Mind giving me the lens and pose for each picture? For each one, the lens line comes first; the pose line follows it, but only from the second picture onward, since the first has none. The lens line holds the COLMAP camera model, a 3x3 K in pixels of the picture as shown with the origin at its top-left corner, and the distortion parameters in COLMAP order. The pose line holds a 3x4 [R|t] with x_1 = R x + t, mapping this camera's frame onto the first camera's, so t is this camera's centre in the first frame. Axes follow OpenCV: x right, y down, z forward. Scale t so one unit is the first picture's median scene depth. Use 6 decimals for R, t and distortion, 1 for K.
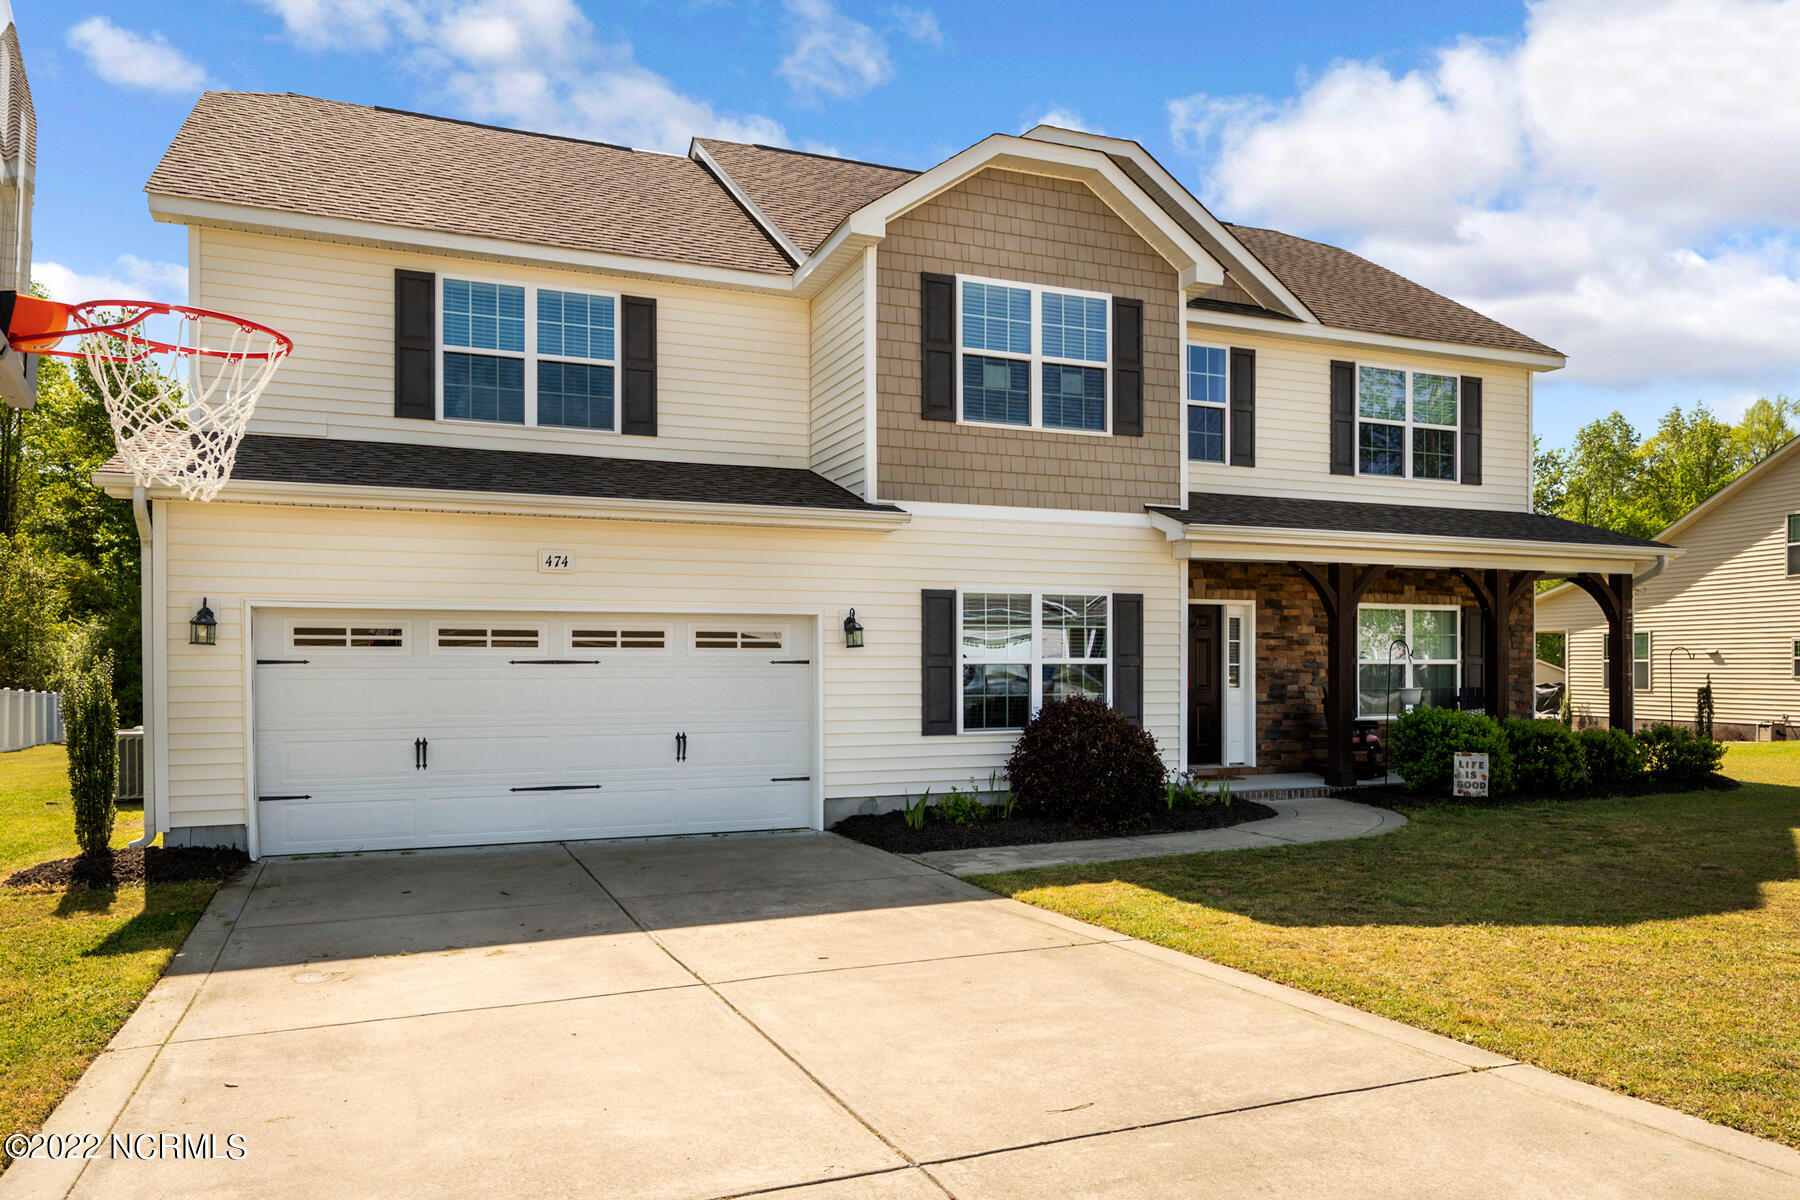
lens RADIAL K [[915.4, 0, 899.1], [0, 915.4, 655.4], [0, 0, 1]] dist [0.002033, -0.020492]
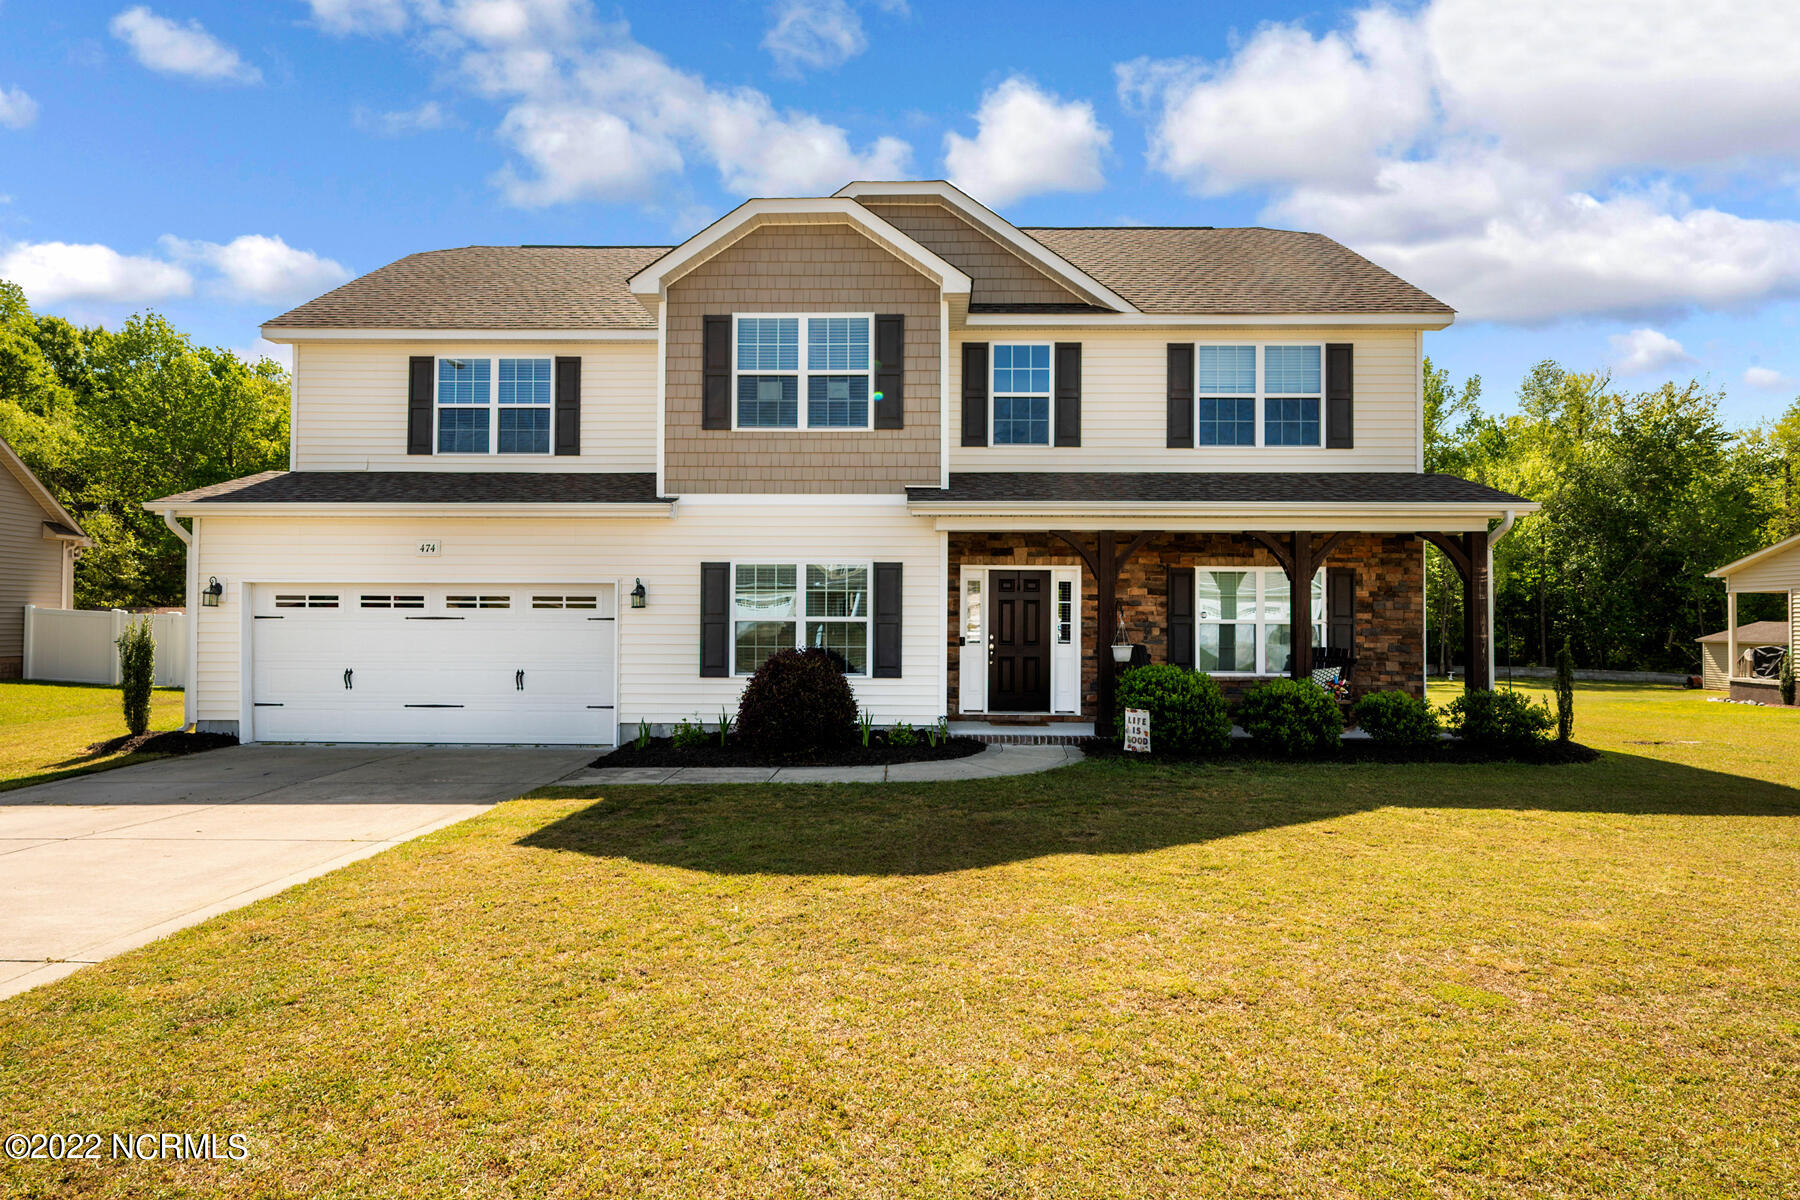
lens RADIAL K [[717.3, 0, 900.0], [0, 717.3, 600.0], [0, 0, 1]] dist [0.000668, 0.000012]
pose [[0.952131, -0.004243, -0.305662, 0.550909], [-0.002423, 0.999767, -0.021426, 0.001026], [0.305682, 0.021141, 0.951899, 0.125654]]
